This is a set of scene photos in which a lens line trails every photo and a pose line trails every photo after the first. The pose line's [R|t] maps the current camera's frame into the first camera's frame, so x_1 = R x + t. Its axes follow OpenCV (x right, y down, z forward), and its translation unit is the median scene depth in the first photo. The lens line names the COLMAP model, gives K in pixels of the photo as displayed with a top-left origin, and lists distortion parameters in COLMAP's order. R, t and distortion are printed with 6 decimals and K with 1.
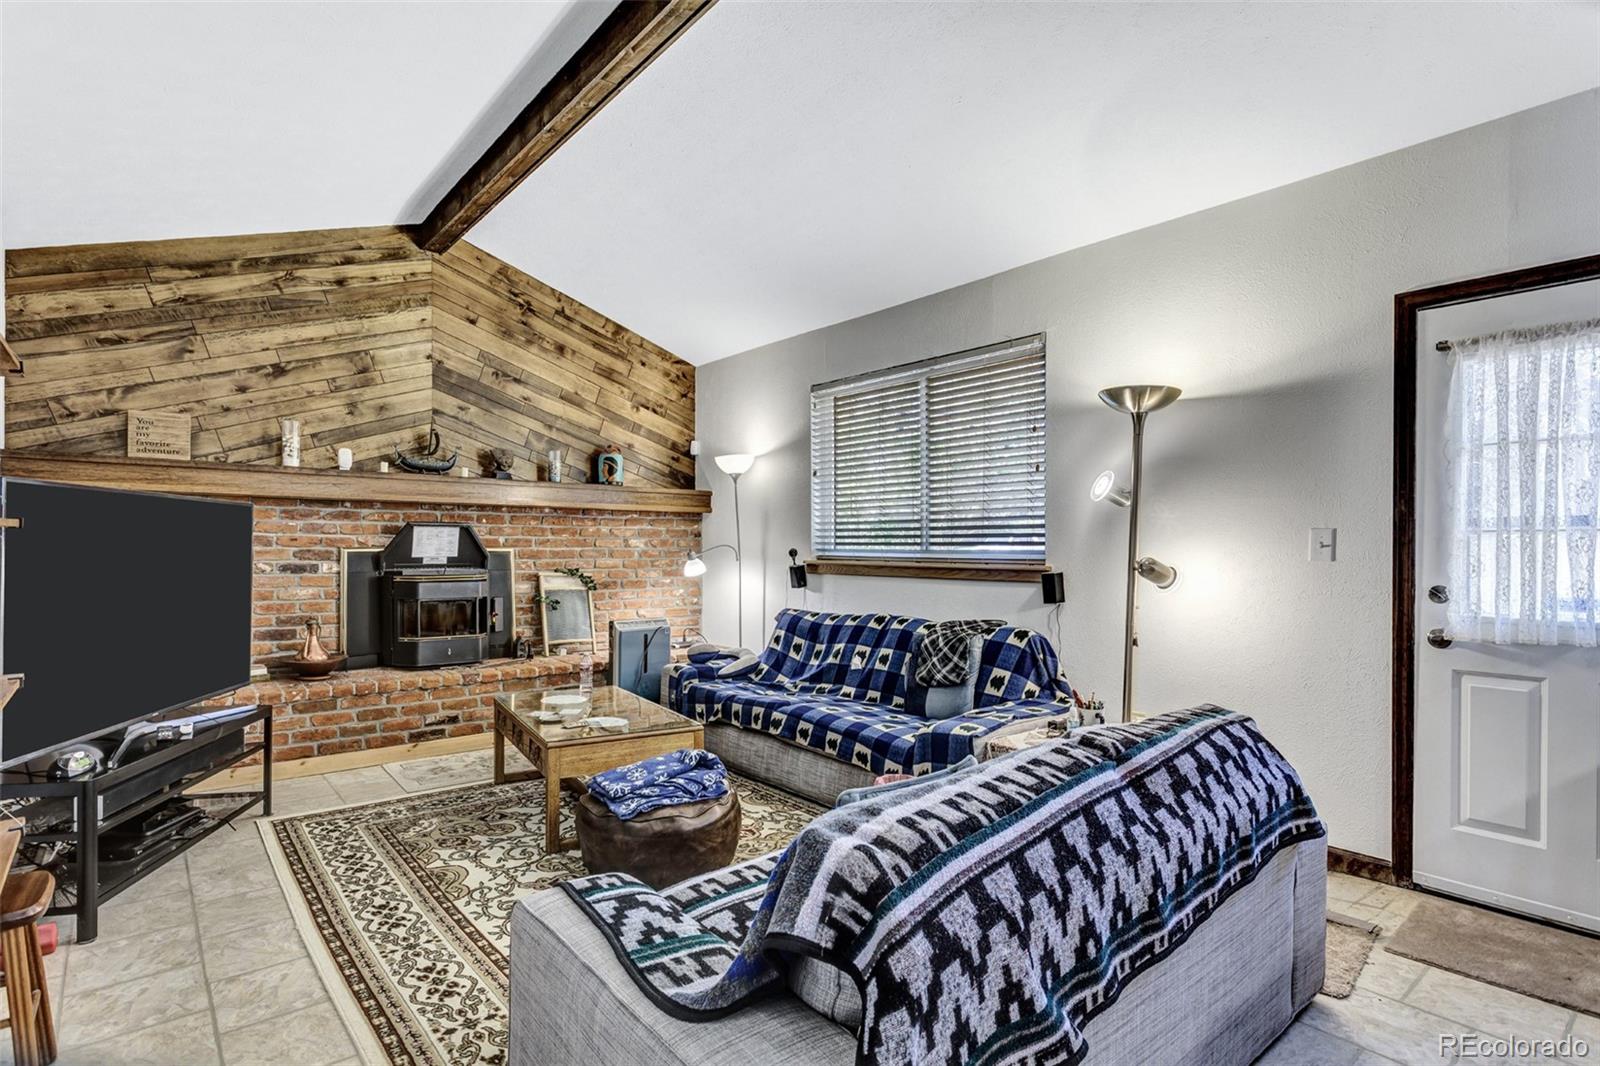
lens RADIAL K [[802.1, 0, 802.1], [0, 802.1, 548.2], [0, 0, 1]] dist [-0.009887, 0.003795]
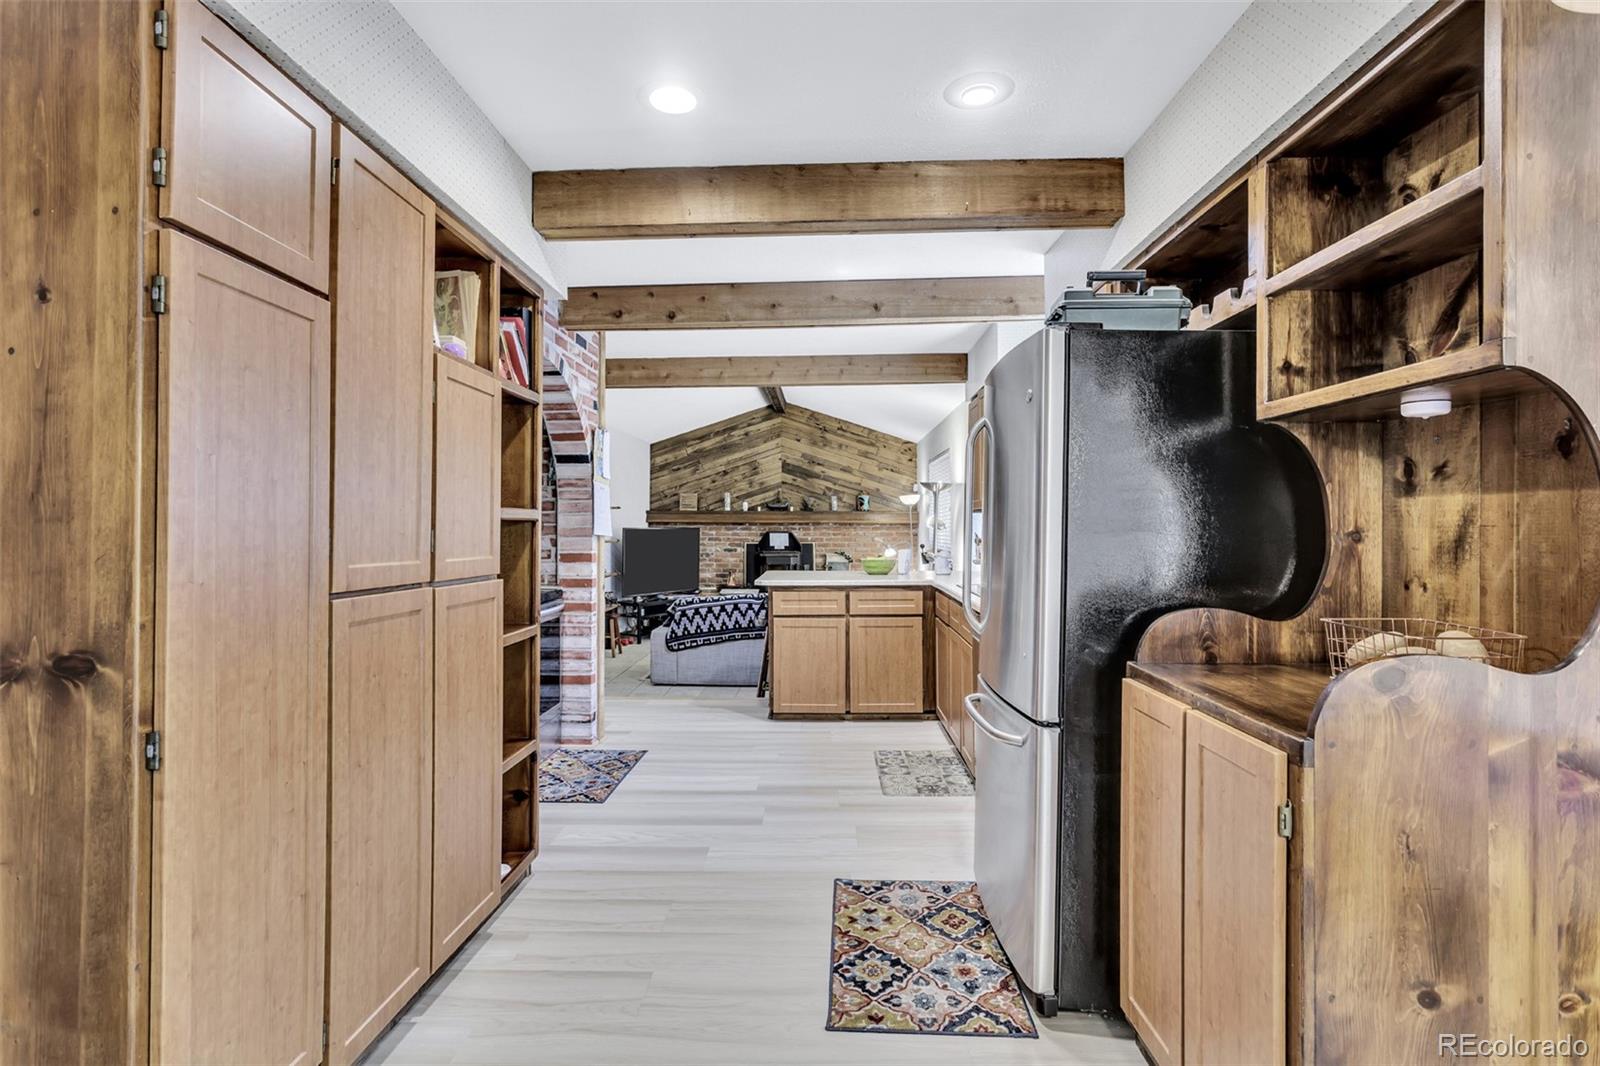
lens RADIAL K [[794.0, 0, 800.0], [0, 794.0, 522.6], [0, 0, 1]] dist [0.002111, 0.002885]
pose [[0.746470, -0.007050, -0.665382, 1.111378], [-0.001210, 0.999928, -0.011952, -0.029006], [0.665418, 0.009727, 0.746408, -0.678515]]
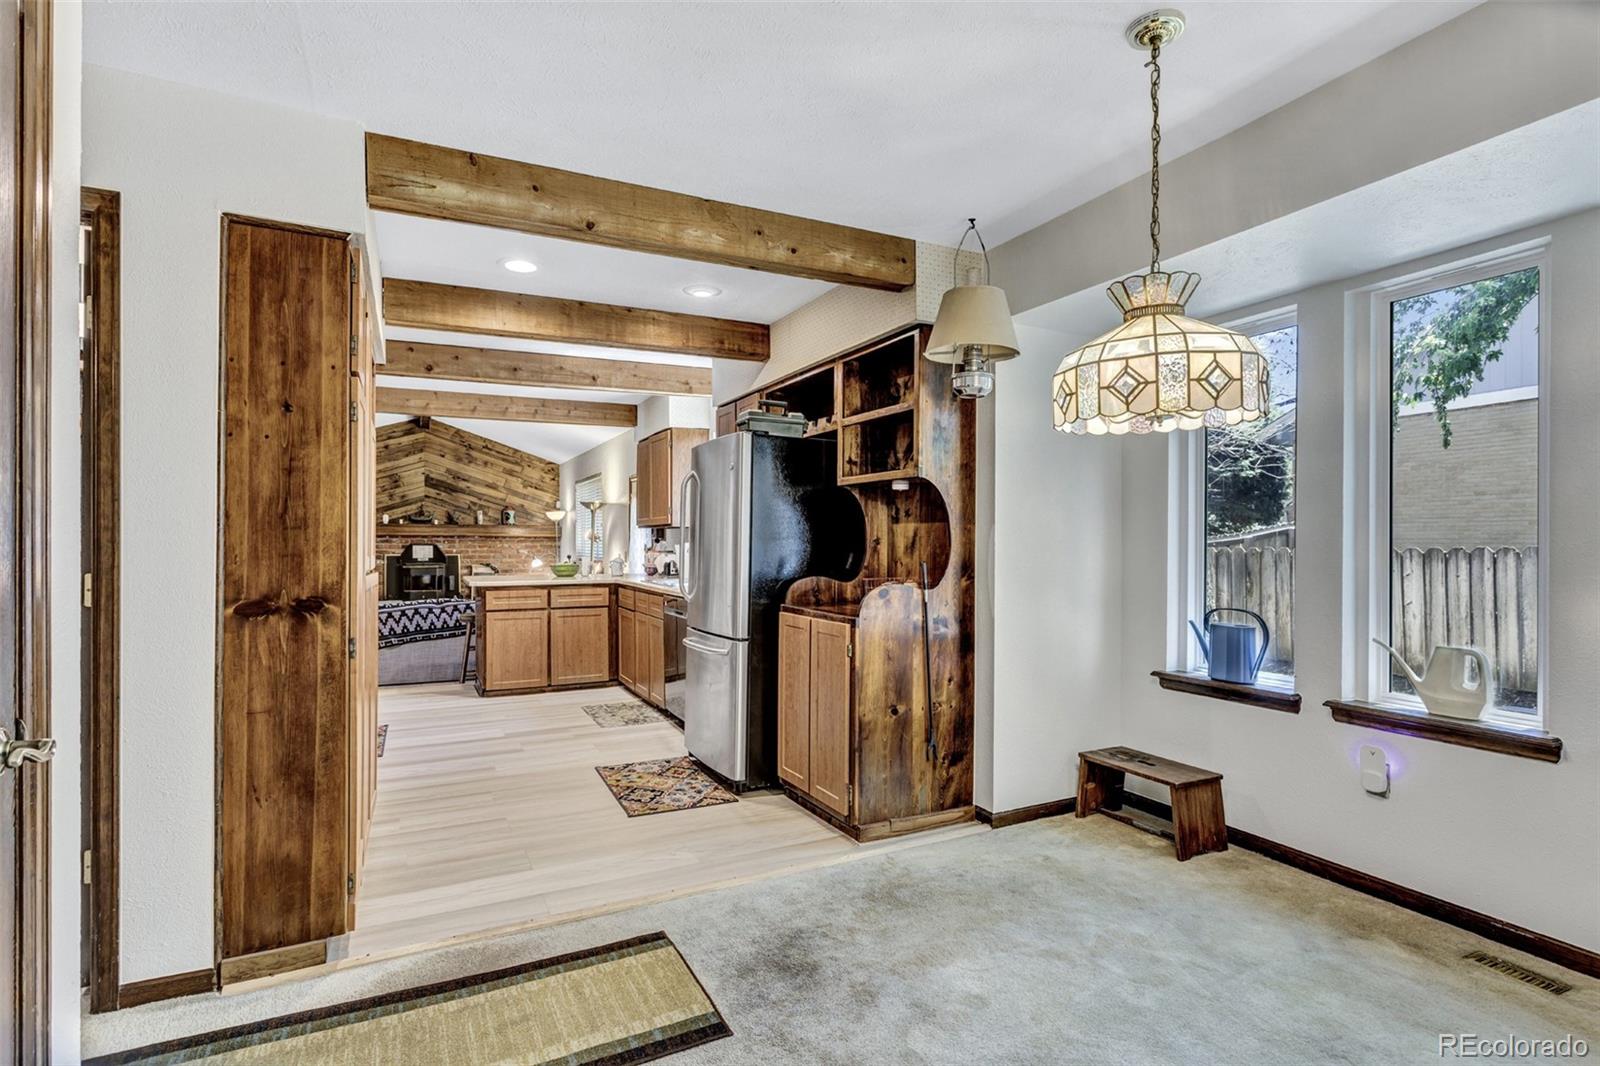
lens RADIAL K [[802.1, 0, 793.6], [0, 802.1, 540.4], [0, 0, 1]] dist [-0.009887, 0.003795]
pose [[0.971430, -0.001387, -0.237322, 1.170880], [-0.000757, 0.999960, -0.008942, -0.020958], [0.237324, 0.008866, 0.971390, -1.048841]]
